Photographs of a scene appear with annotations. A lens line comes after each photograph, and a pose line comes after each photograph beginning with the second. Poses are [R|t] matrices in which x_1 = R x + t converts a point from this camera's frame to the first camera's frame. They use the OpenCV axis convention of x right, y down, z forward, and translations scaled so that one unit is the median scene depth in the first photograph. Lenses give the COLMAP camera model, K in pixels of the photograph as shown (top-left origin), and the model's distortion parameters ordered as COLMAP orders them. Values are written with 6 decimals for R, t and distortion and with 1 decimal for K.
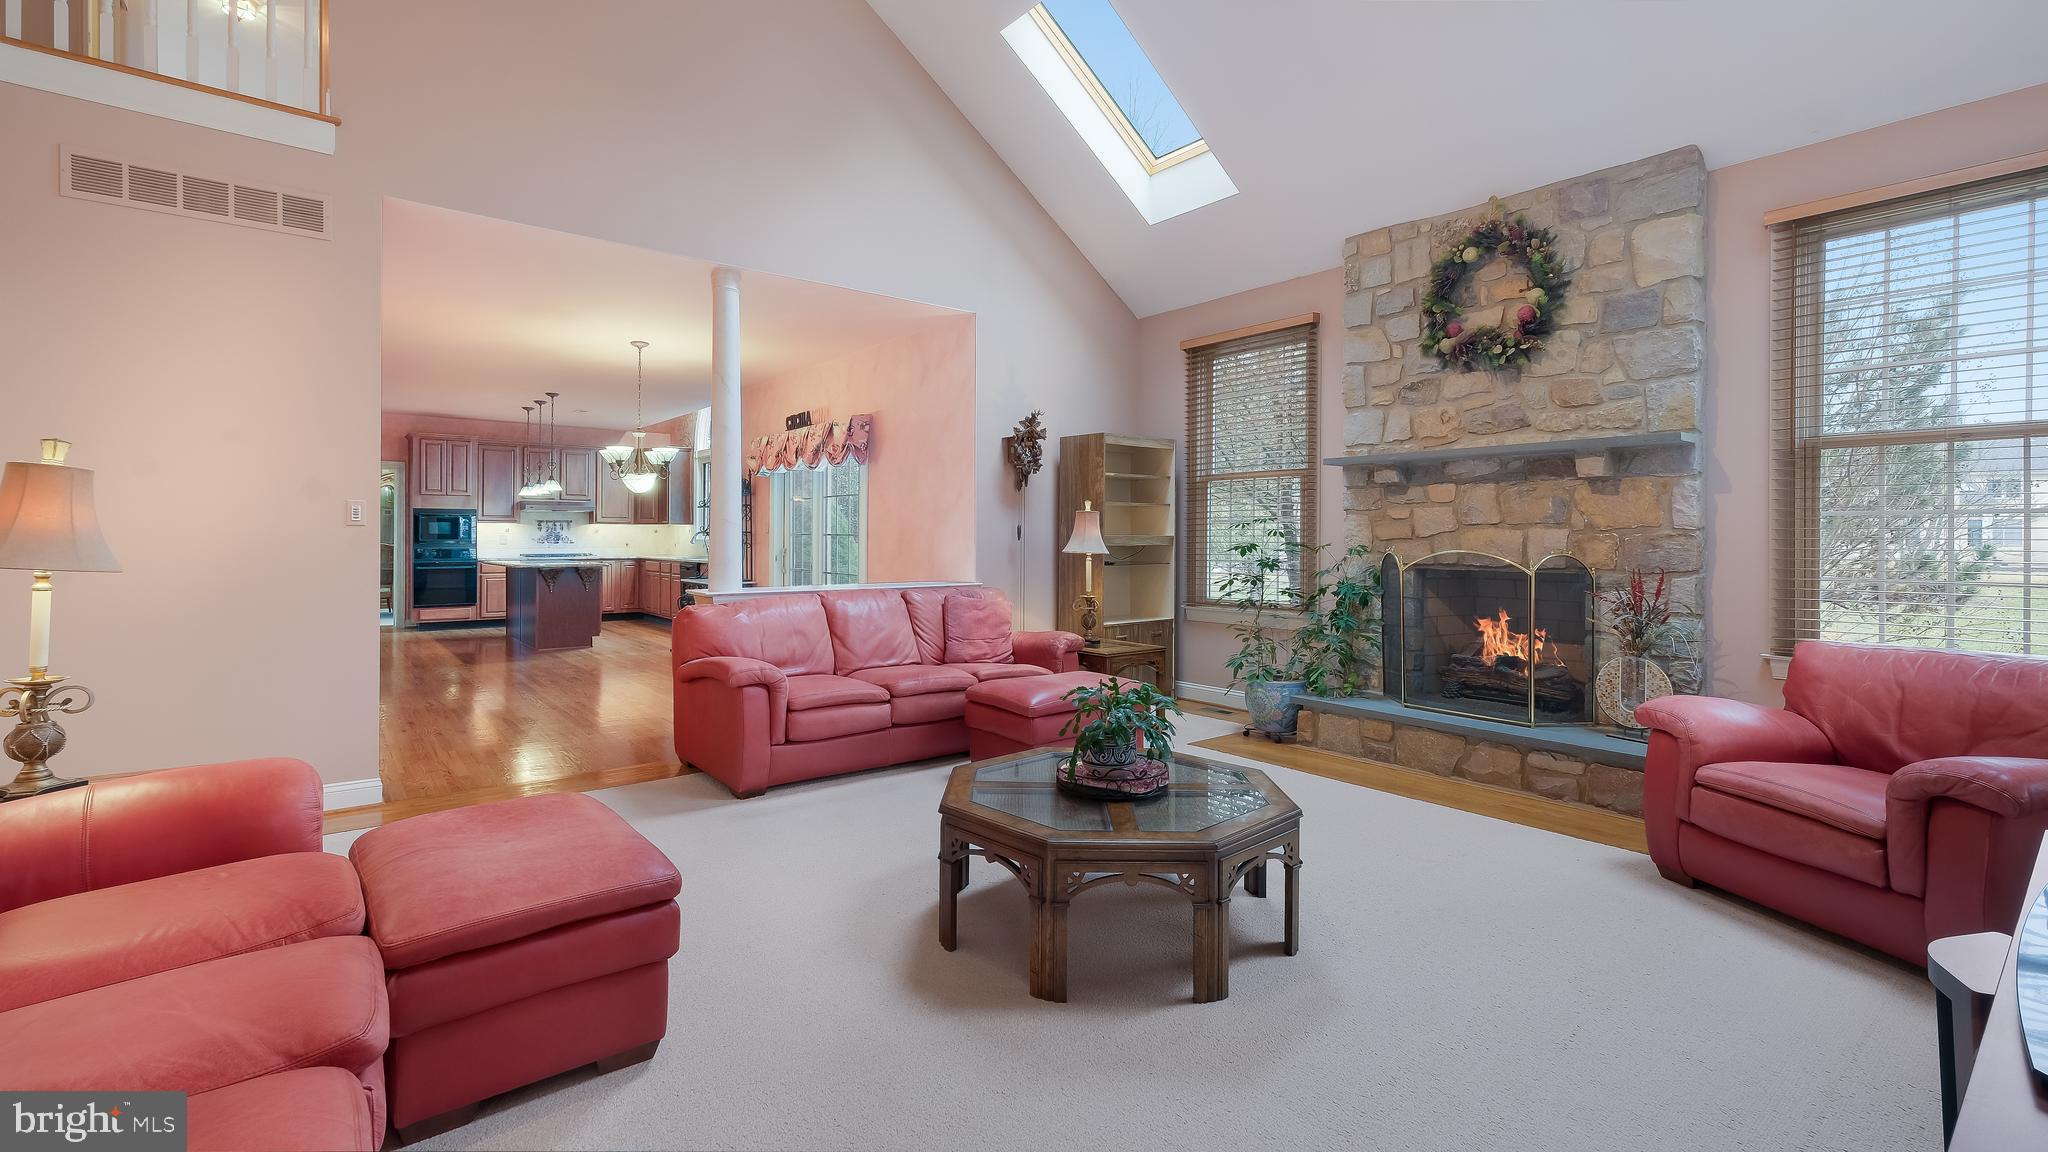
lens RADIAL K [[899.1, 0, 1016.5], [0, 899.1, 545.8], [0, 0, 1]] dist [-0.004119, -0.000340]
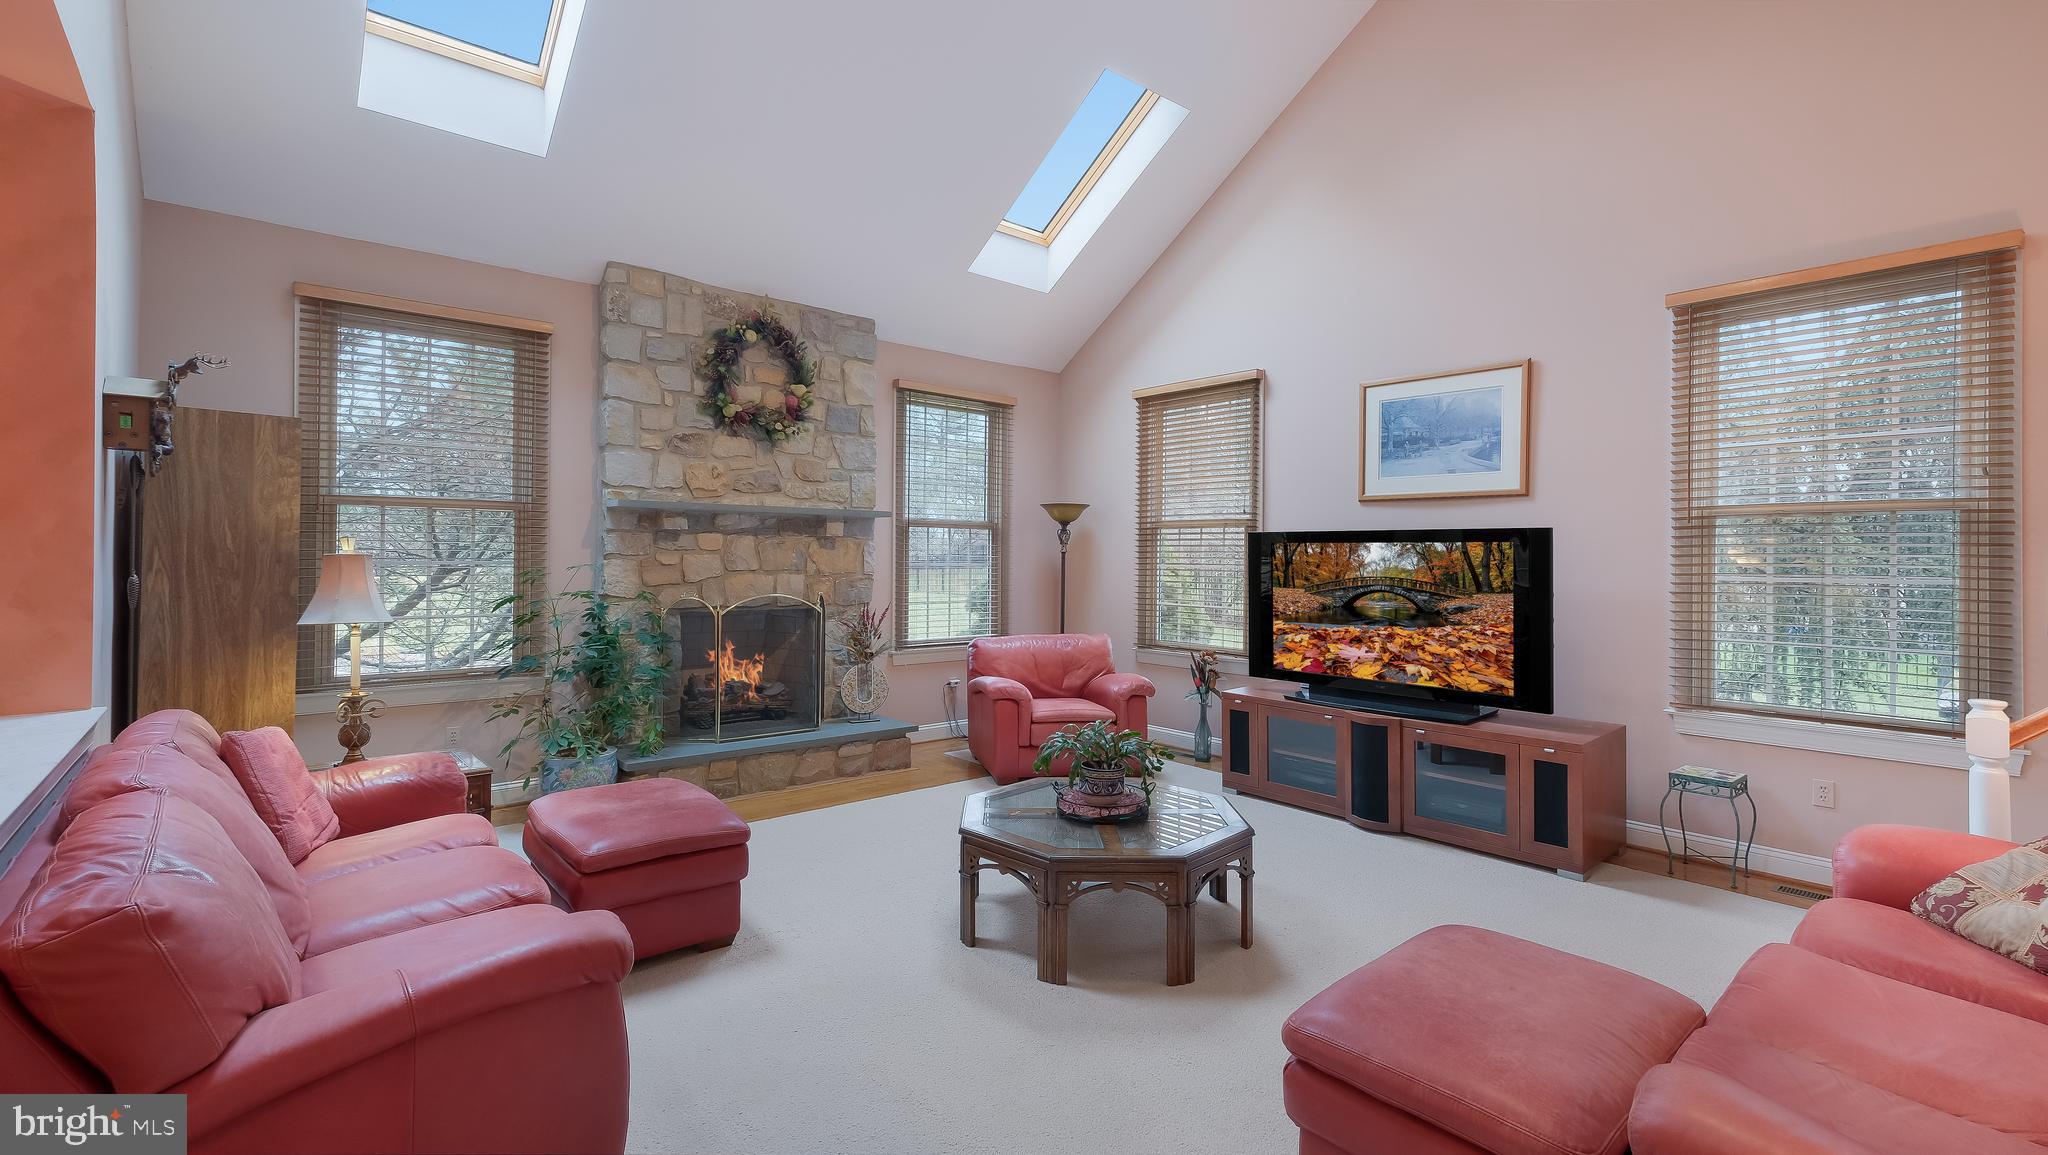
lens RADIAL K [[882.8, 0, 1017.8], [0, 882.8, 559.9], [0, 0, 1]] dist [0.000471, 0.000003]
pose [[-0.032926, -0.015030, 0.999345, -0.626709], [-0.006901, 0.999867, 0.014811, -0.056306], [-0.999434, -0.006409, -0.033025, 0.679252]]
